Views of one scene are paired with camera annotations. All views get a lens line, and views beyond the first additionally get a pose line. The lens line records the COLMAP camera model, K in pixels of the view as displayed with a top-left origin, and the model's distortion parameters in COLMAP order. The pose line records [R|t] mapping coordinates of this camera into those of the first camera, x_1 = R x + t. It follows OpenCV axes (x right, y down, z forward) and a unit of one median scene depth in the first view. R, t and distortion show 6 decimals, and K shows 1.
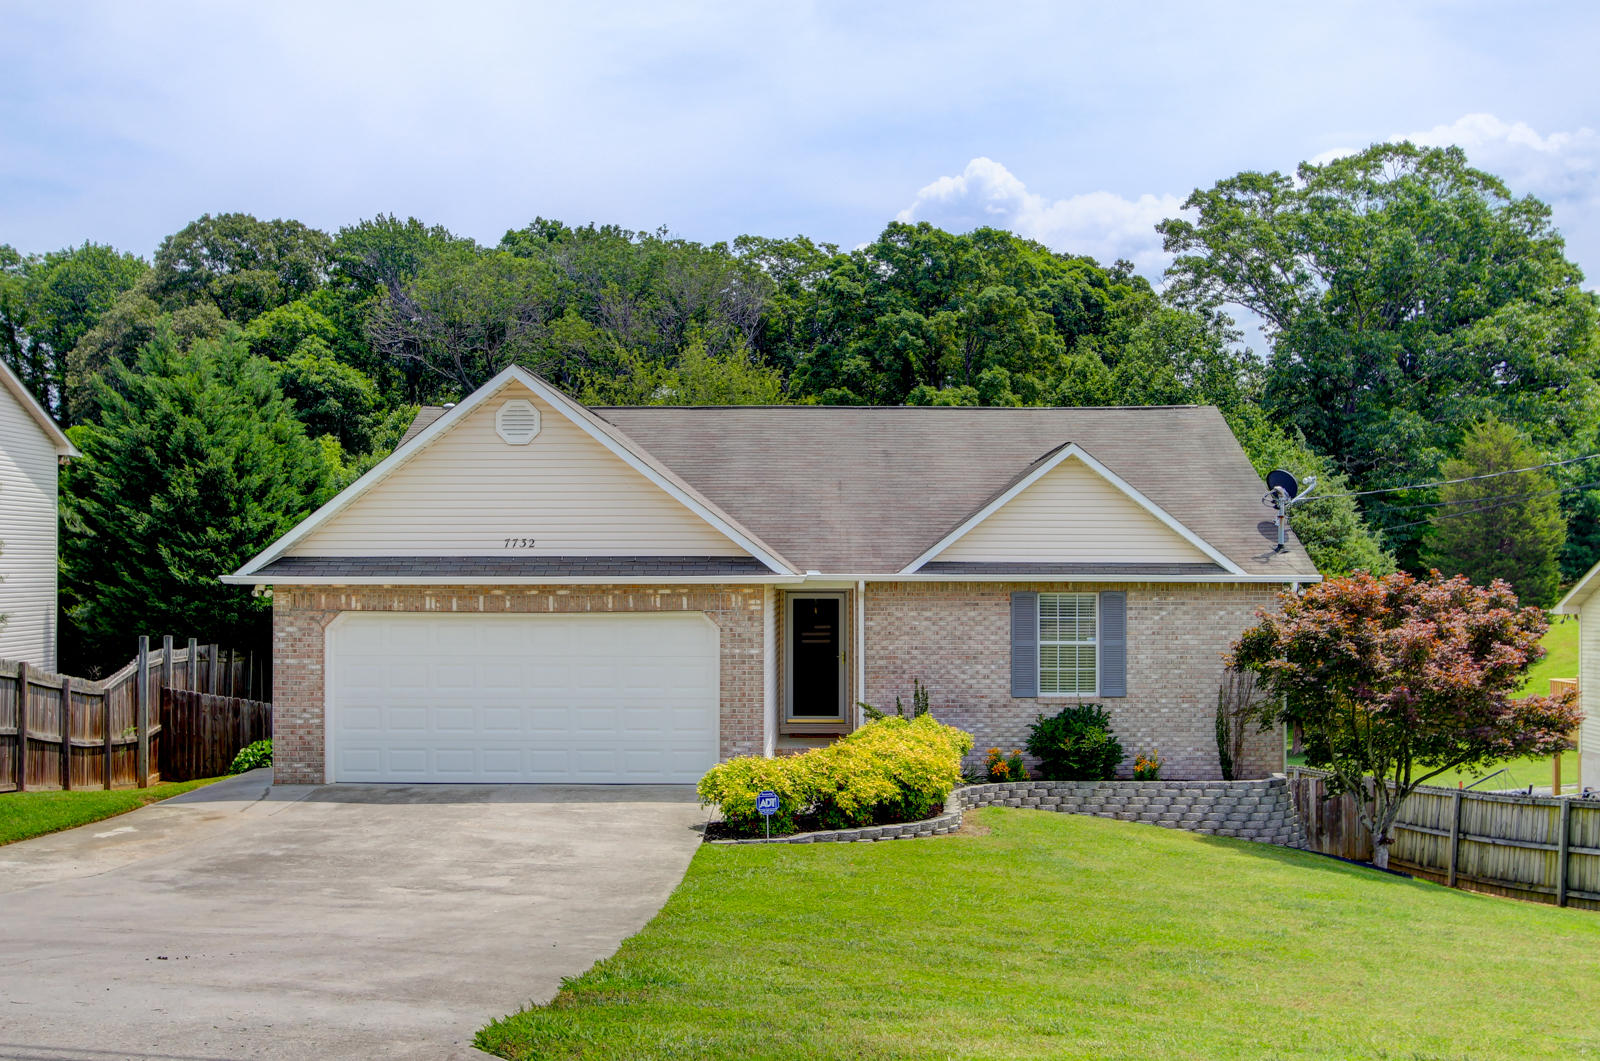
lens RADIAL K [[1608.6, 0, 800.0], [0, 1608.6, 543.2], [0, 0, 1]] dist [-0.021243, 0.000000]
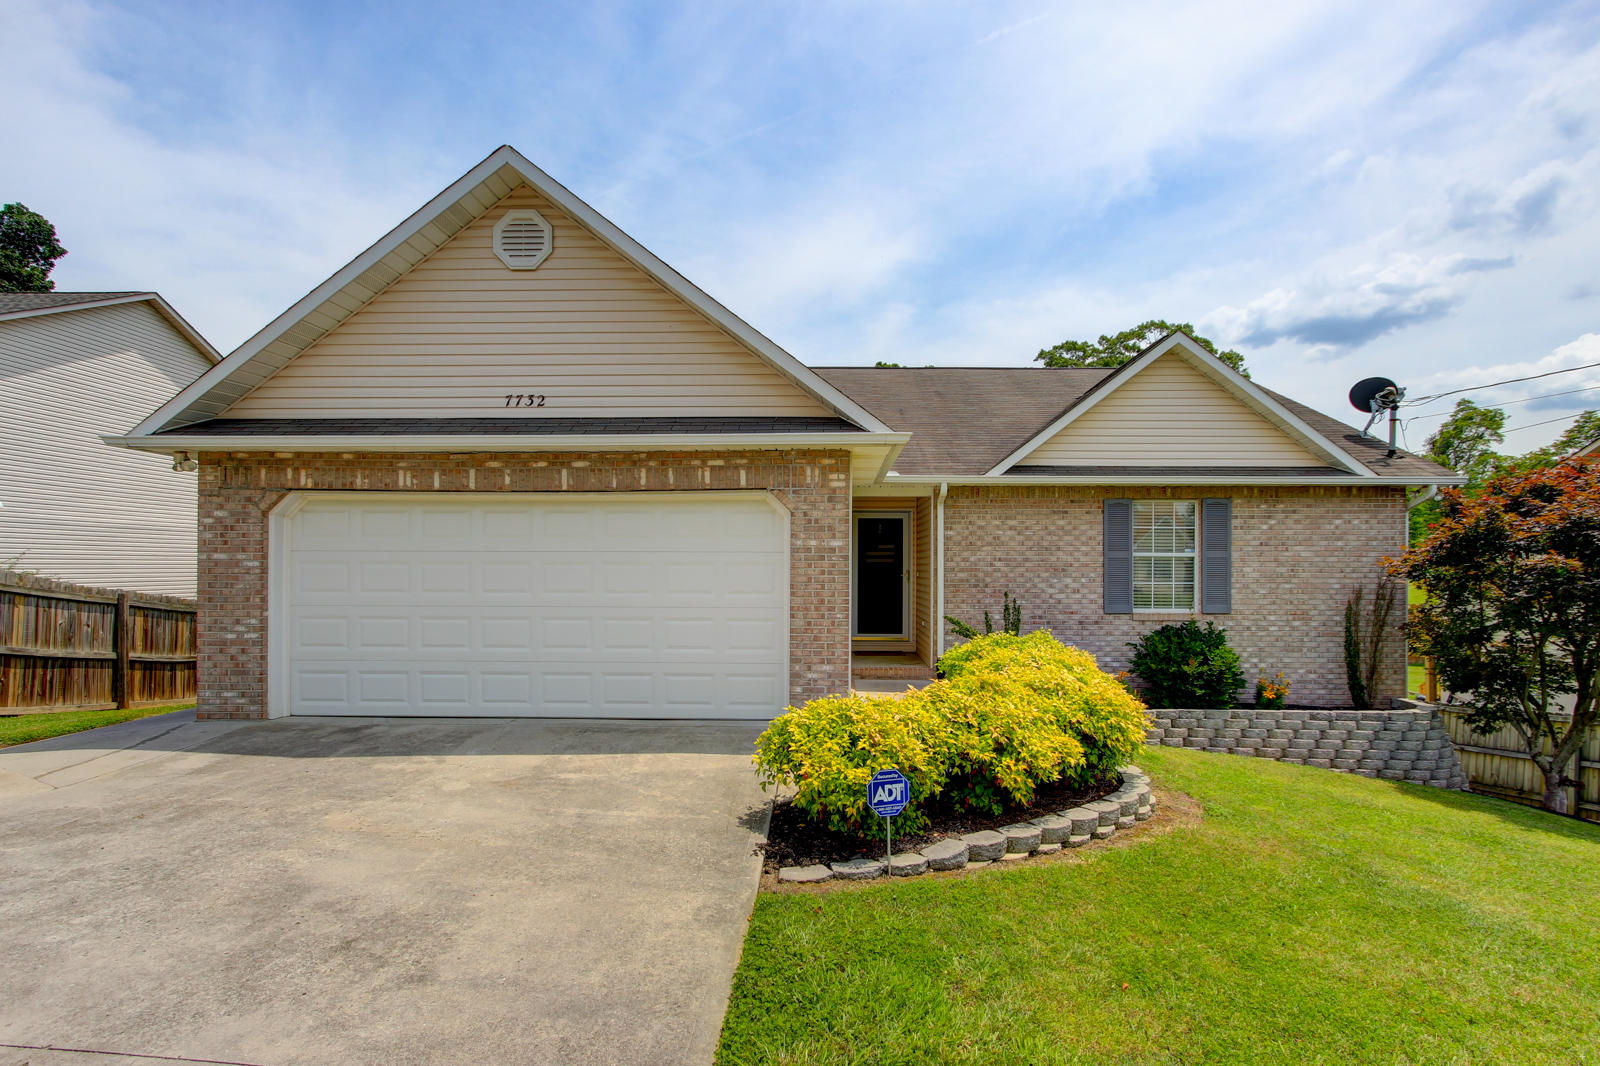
lens RADIAL K [[750.3, 0, 808.8], [0, 750.3, 562.9], [0, 0, 1]] dist [0.005589, 0.000340]
pose [[0.999935, 0.002649, -0.011134, -0.033395], [-0.002572, 0.999972, 0.006965, 0.066234], [0.011152, -0.006935, 0.999914, 0.585297]]
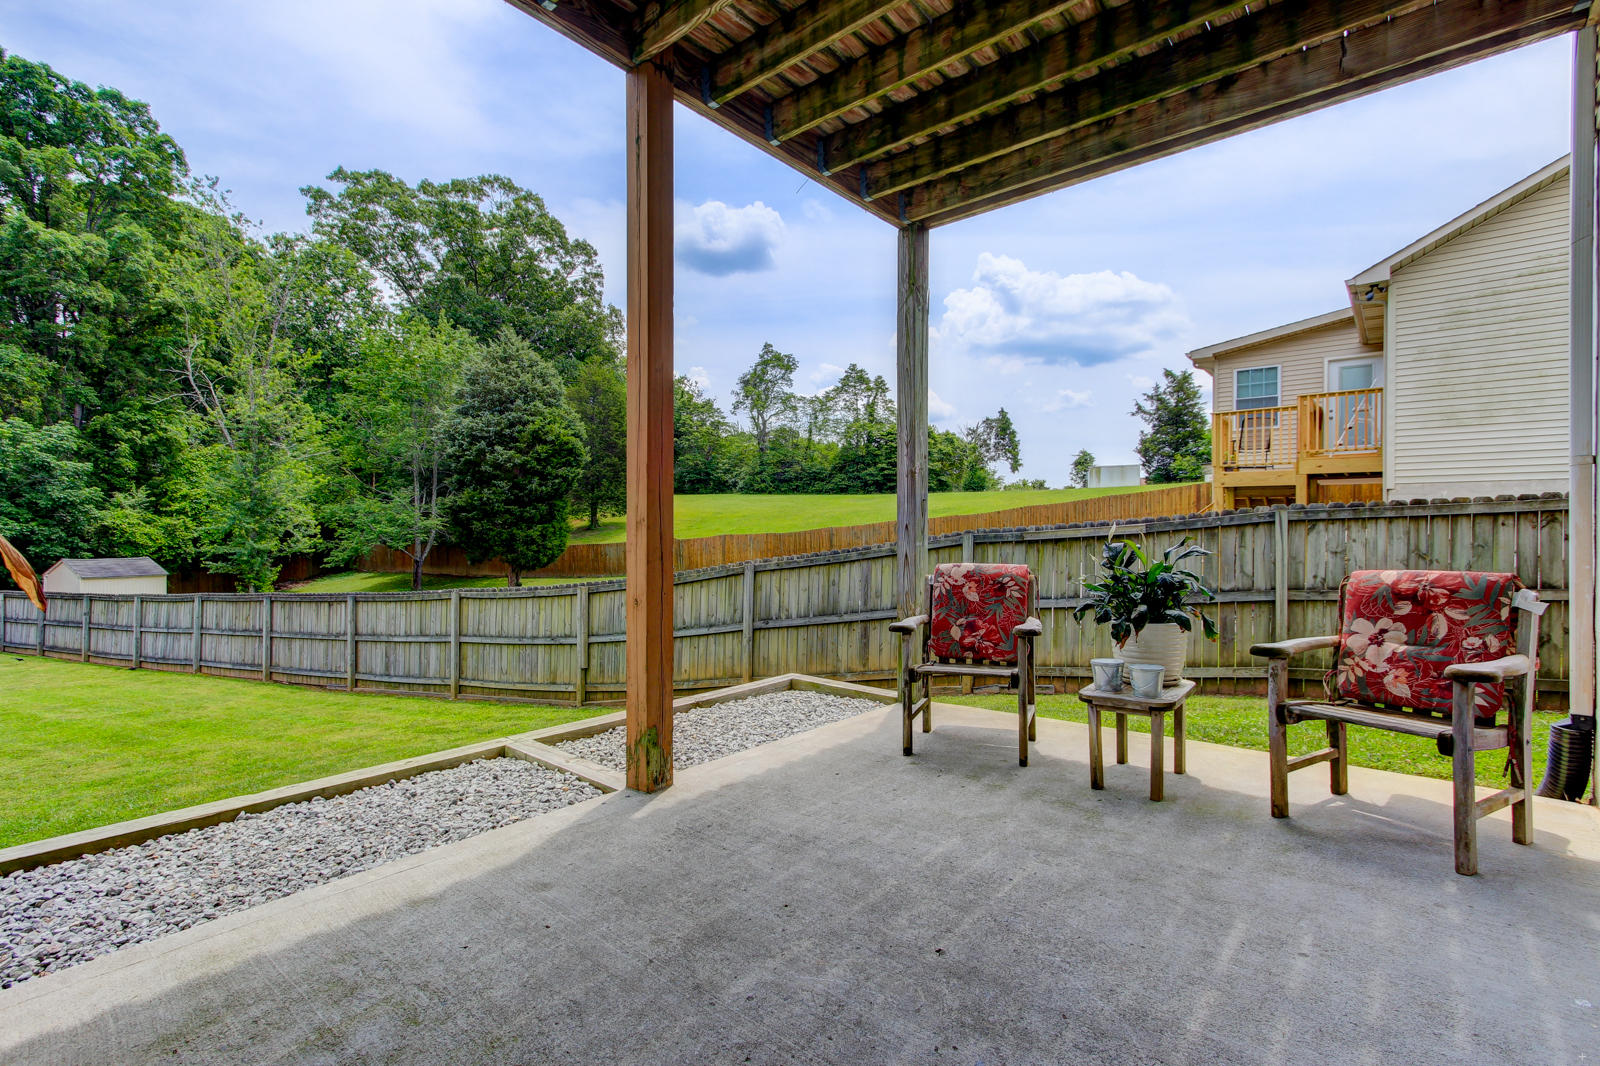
lens RADIAL K [[750.3, 0, 799.7], [0, 750.3, 519.4], [0, 0, 1]] dist [0.005589, 0.000340]
pose [[0.641492, 0.005009, 0.767114, 0.116918], [-0.010636, 0.999941, 0.002366, 0.197300], [-0.767056, -0.009677, 0.641507, 1.425439]]
